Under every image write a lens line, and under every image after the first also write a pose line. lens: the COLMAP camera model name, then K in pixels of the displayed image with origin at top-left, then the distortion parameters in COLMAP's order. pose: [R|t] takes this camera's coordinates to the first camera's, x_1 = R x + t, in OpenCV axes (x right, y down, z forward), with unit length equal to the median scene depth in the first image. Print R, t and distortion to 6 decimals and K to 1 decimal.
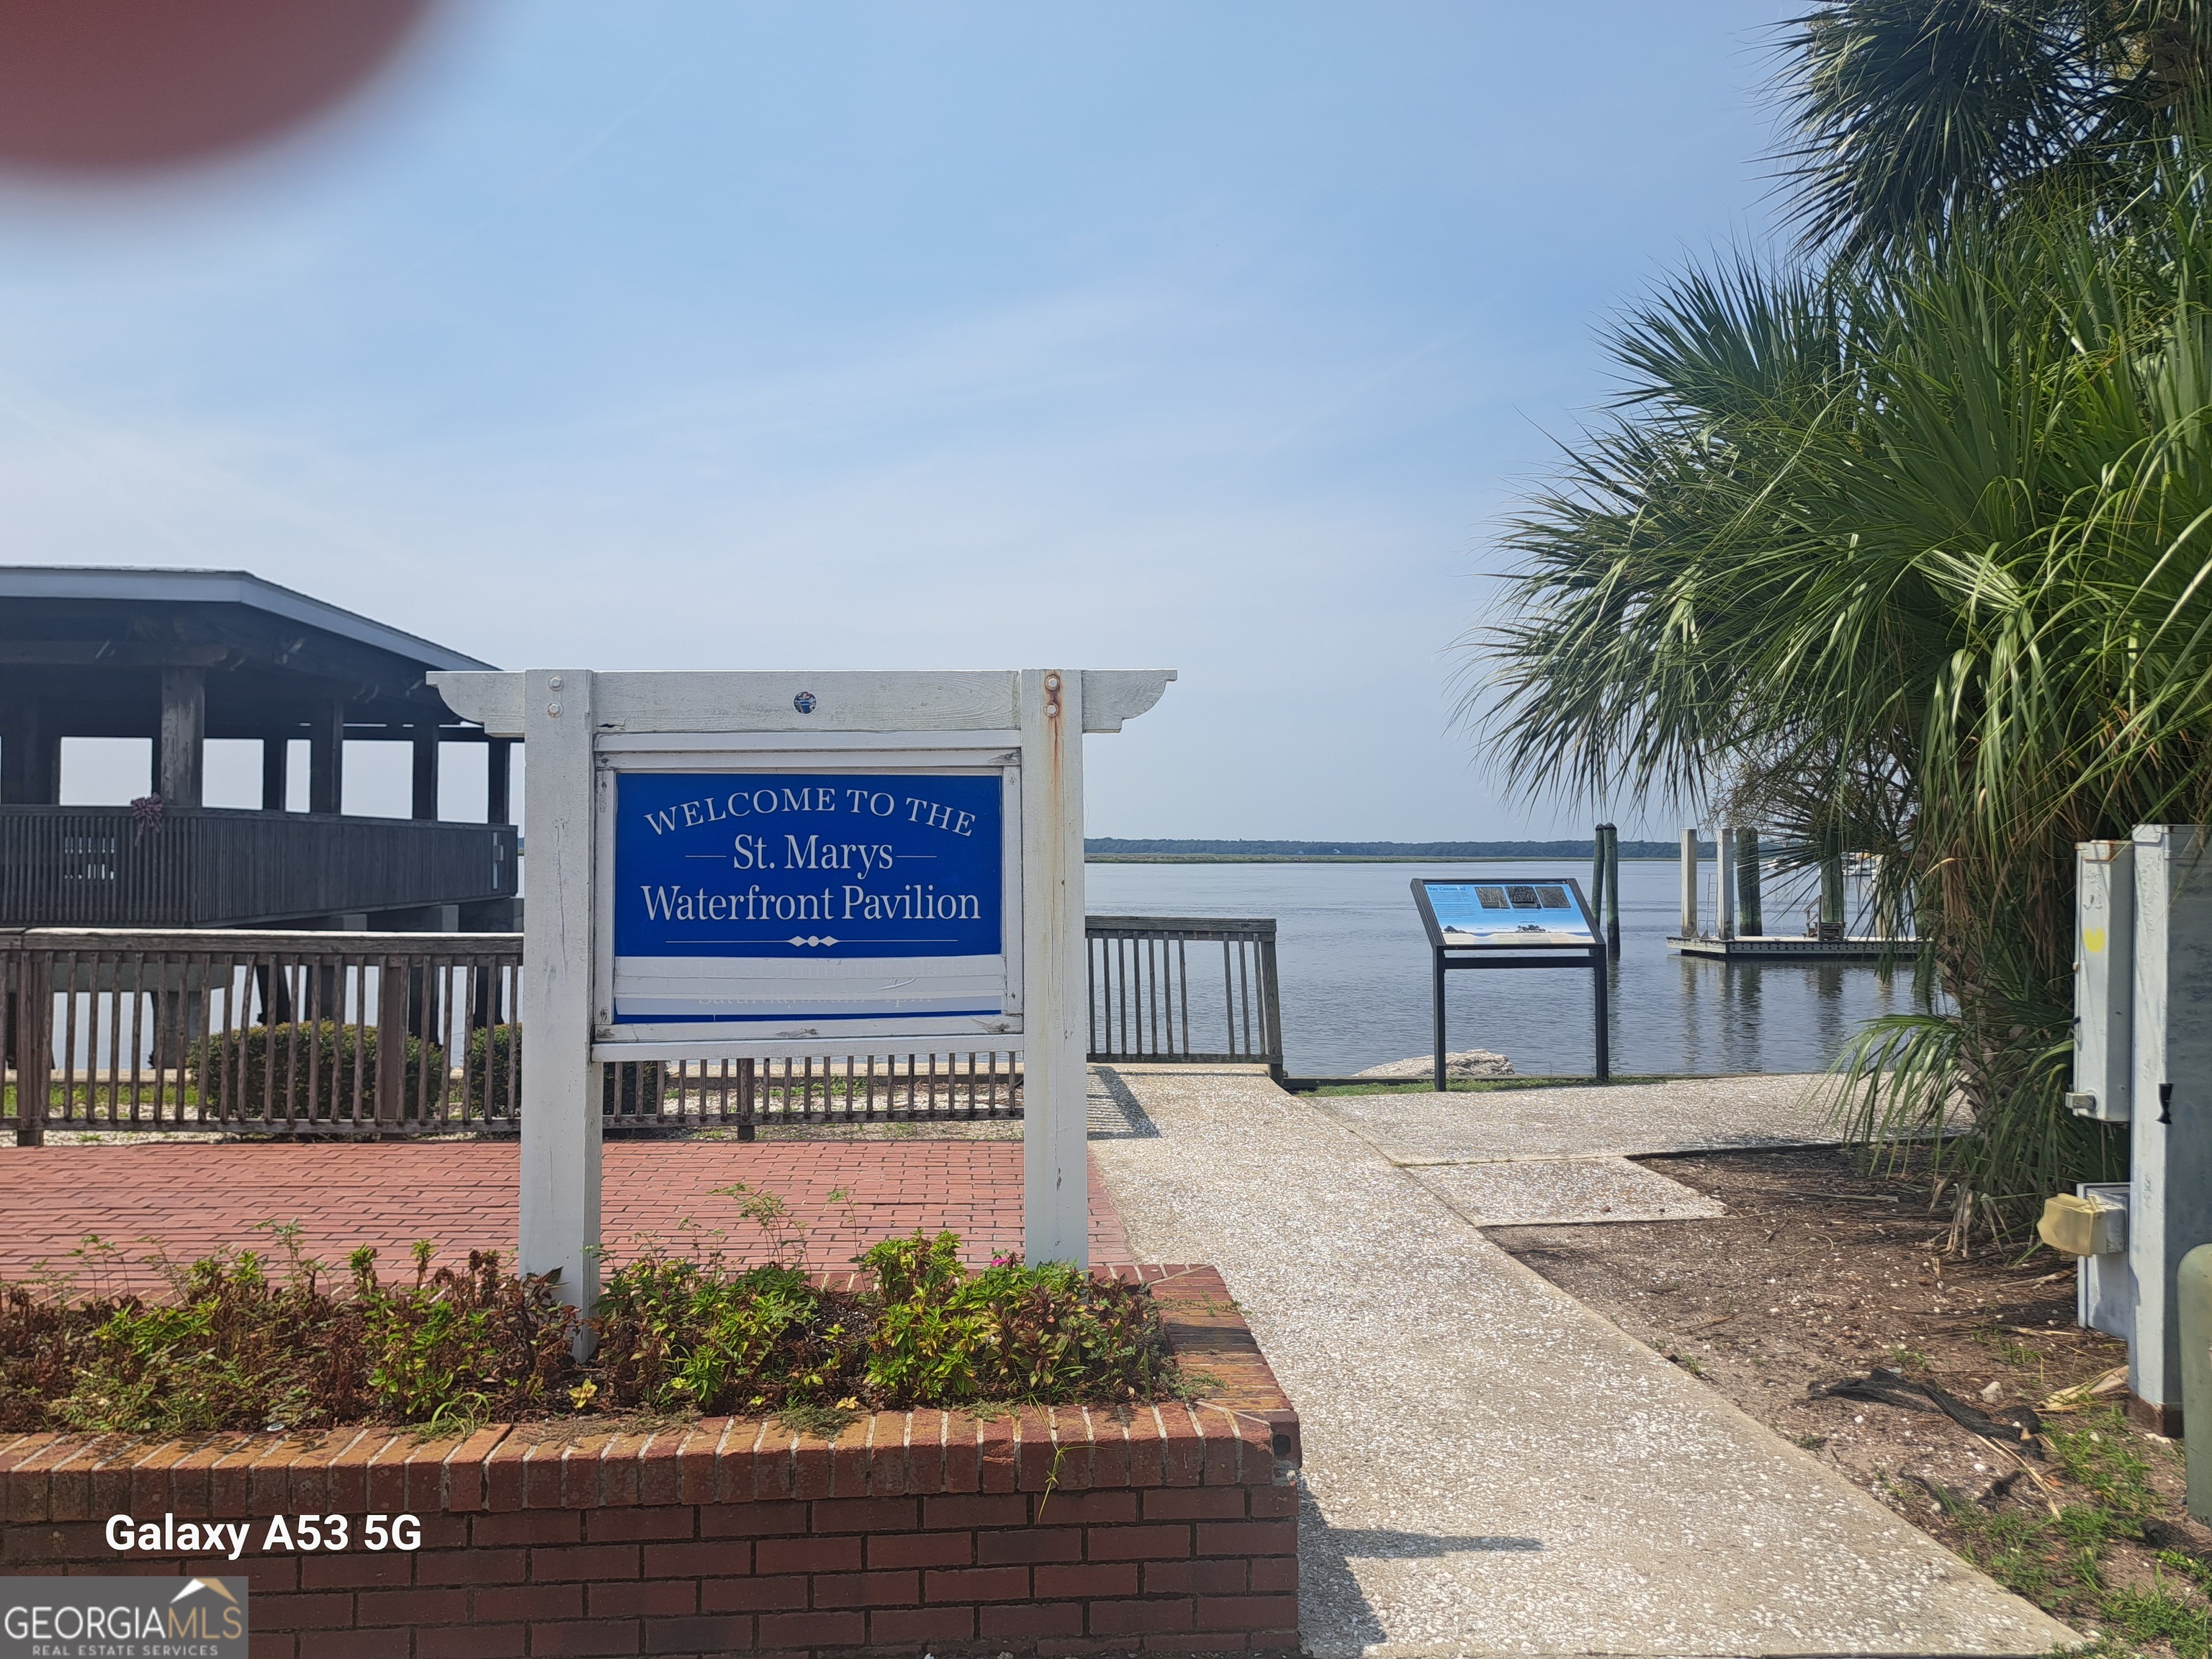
lens RADIAL K [[1570.2, 0, 1112.1], [0, 1570.2, 827.3], [0, 0, 1]] dist [0.093697, -0.084961]
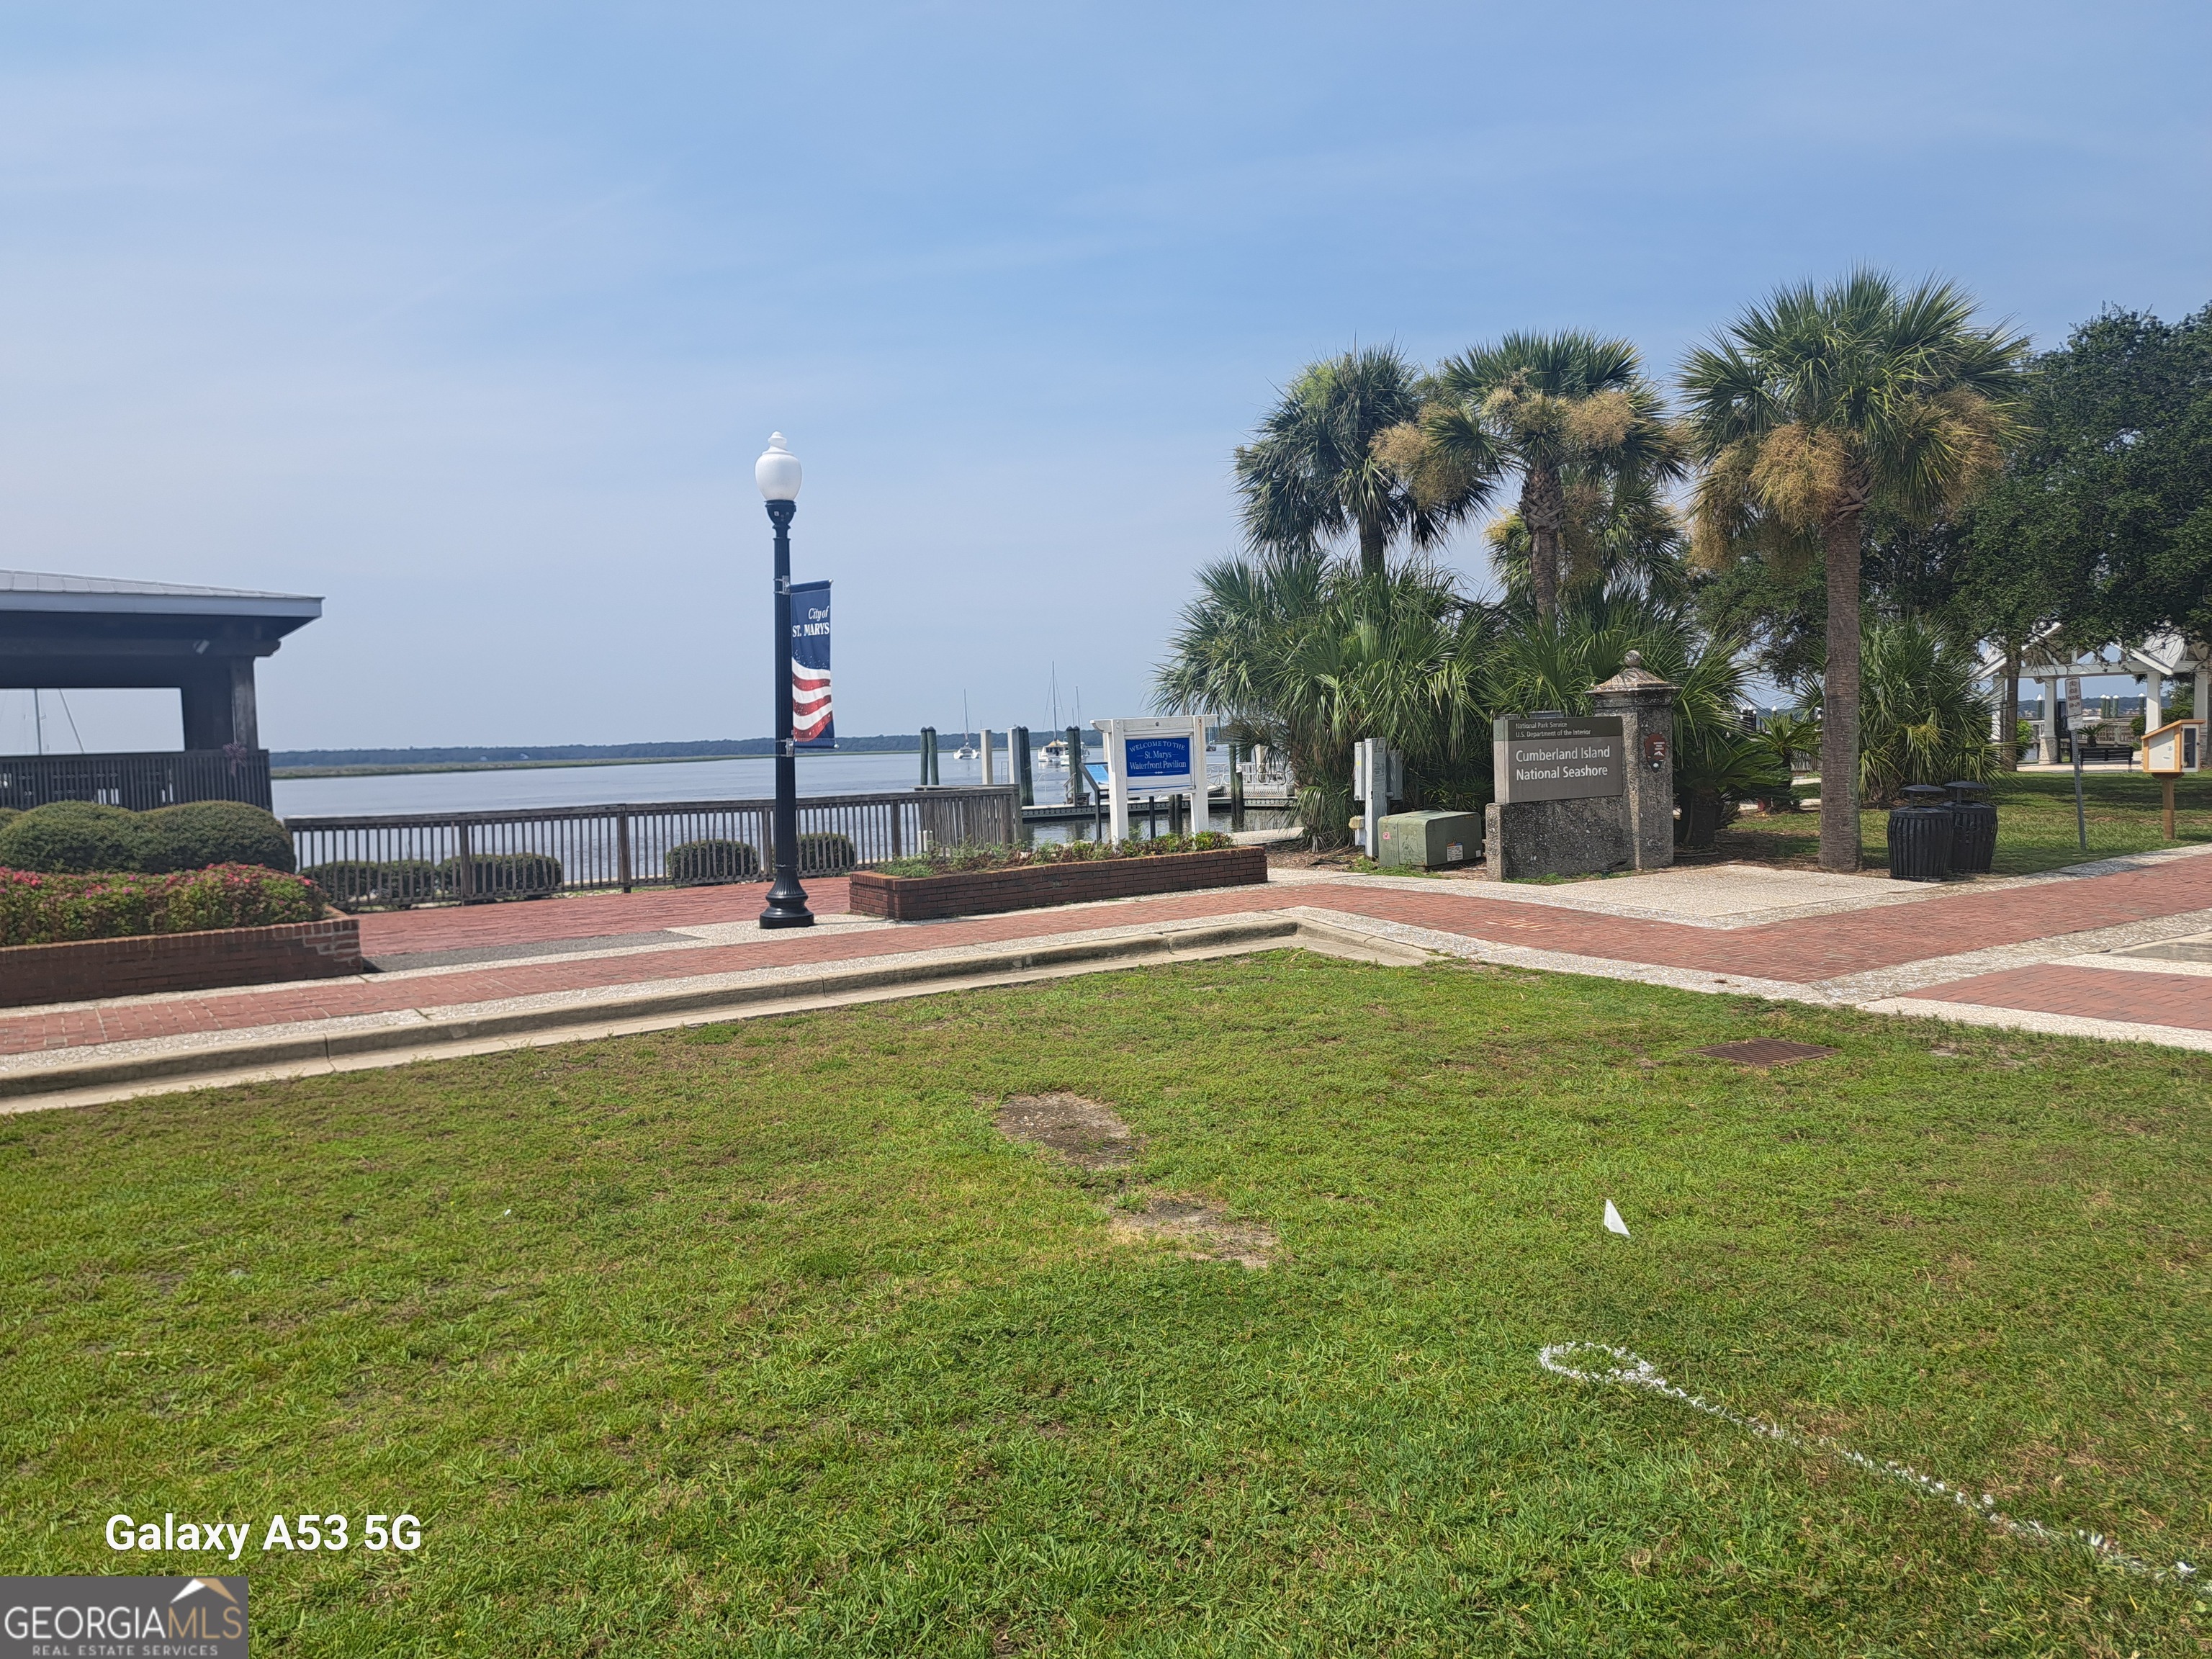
lens RADIAL K [[1570.2, 0, 1107.3], [0, 1570.2, 840.8], [0, 0, 1]] dist [0.093697, -0.084961]
pose [[0.878387, -0.063578, 0.473703, -1.282573], [0.028959, 0.996372, 0.080029, -0.054007], [-0.477073, -0.056578, 0.877041, -1.555341]]
